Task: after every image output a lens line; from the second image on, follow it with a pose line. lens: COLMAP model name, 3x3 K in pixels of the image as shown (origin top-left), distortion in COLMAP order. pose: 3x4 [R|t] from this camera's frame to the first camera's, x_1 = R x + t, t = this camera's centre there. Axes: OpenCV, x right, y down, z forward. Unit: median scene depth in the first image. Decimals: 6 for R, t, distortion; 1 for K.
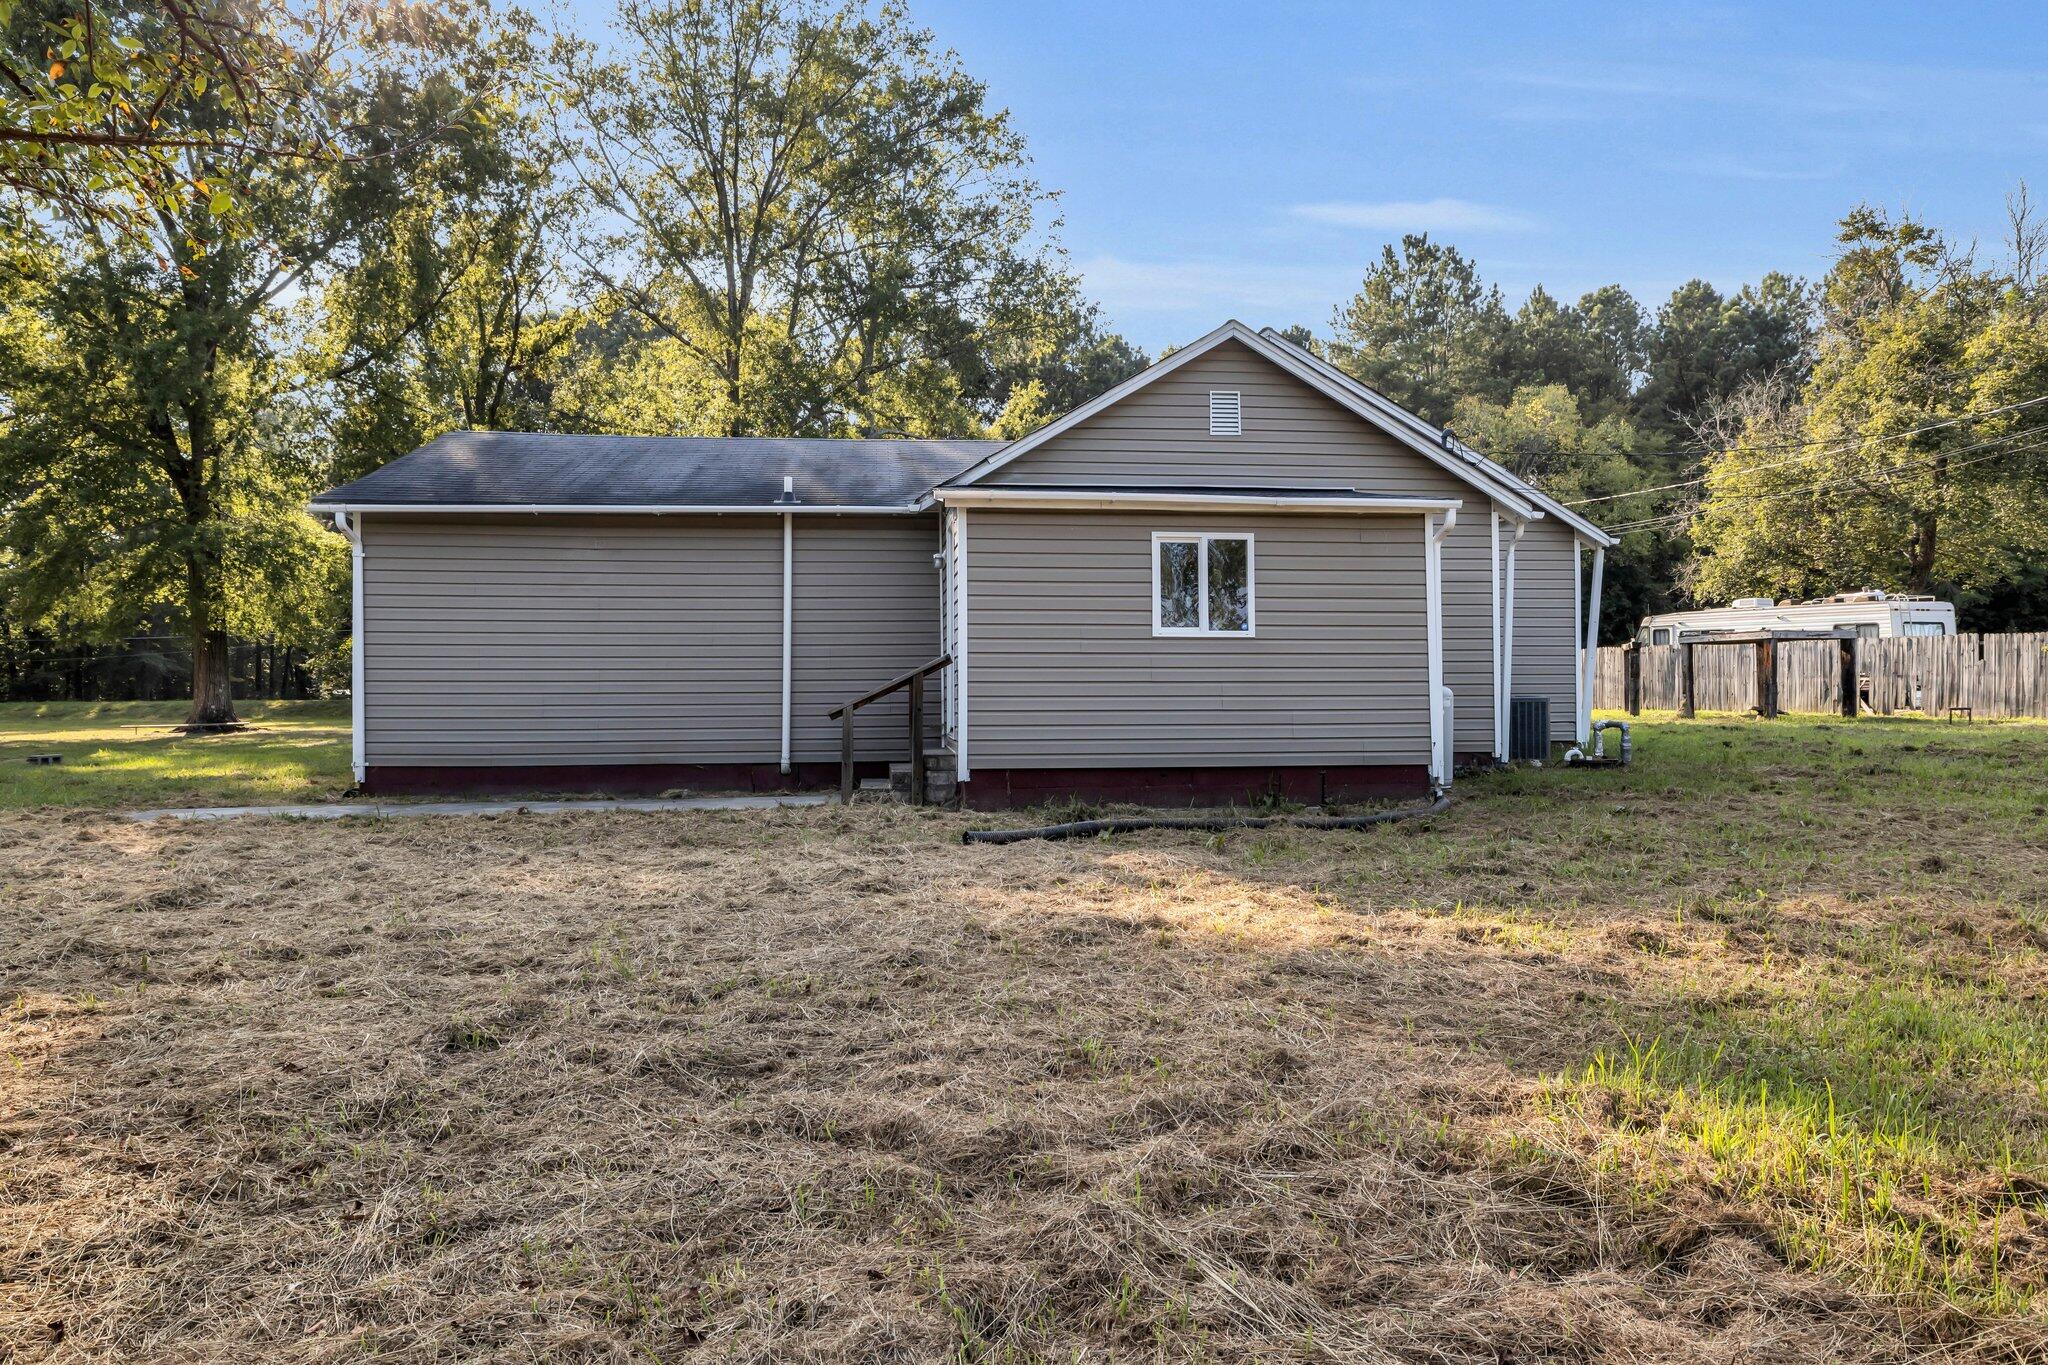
lens RADIAL K [[1228.0, 0, 1024.3], [0, 1228.0, 682.0], [0, 0, 1]] dist [-0.002664, 0.000397]
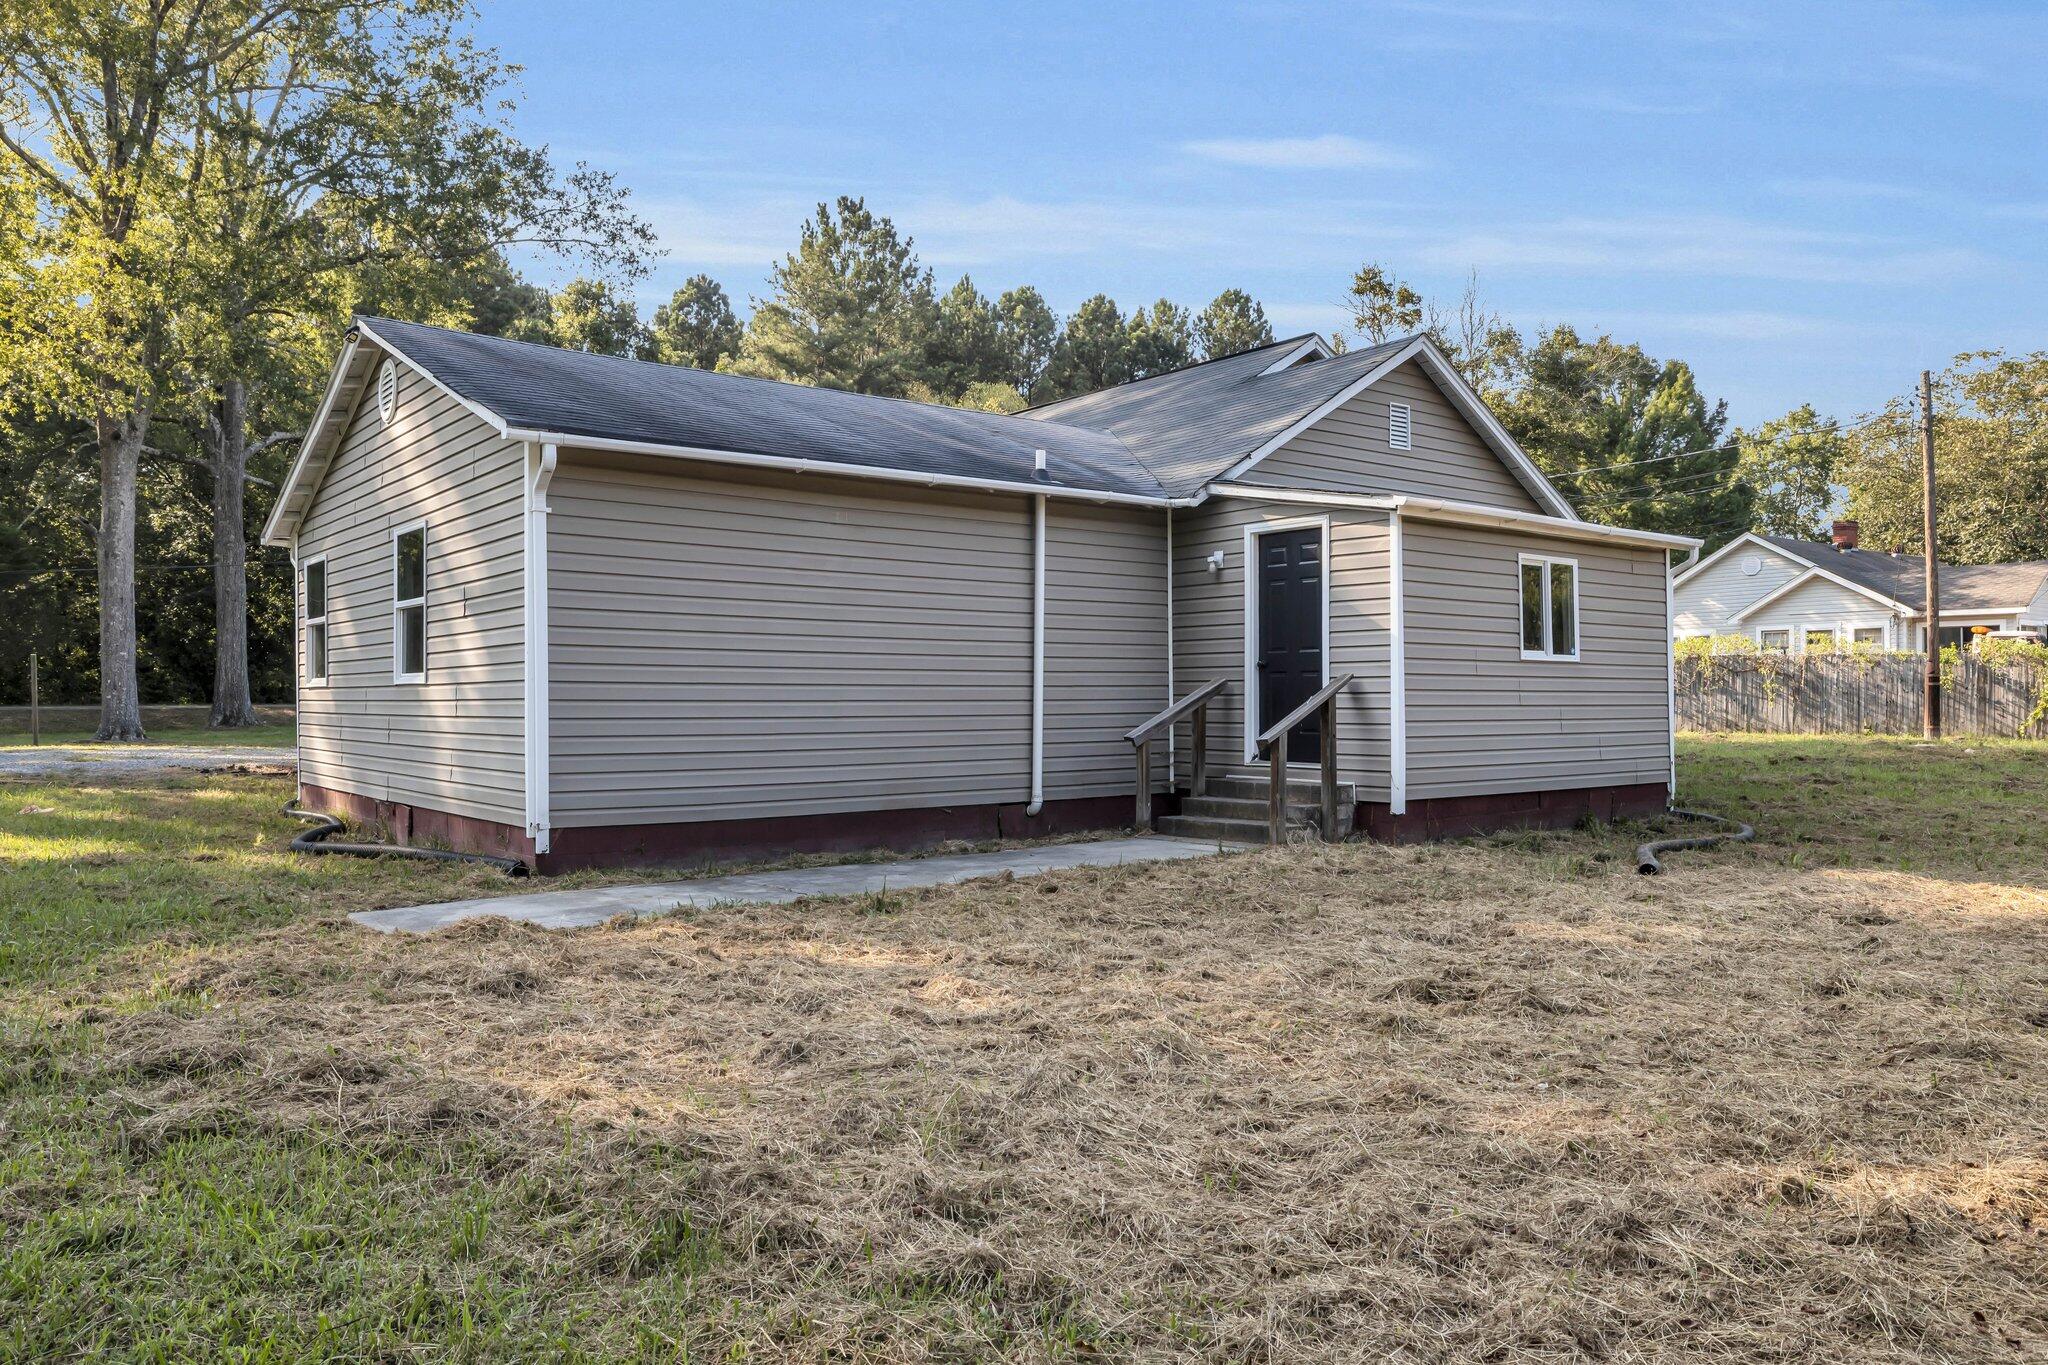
lens RADIAL K [[1433.3, 0, 1024.1], [0, 1433.3, 689.0], [0, 0, 1]] dist [0.002128, 0.000062]
pose [[0.845825, 0.006569, 0.533421, -0.263561], [-0.006373, 0.999977, -0.002209, -0.002524], [-0.533423, -0.001531, 0.845847, 0.075714]]
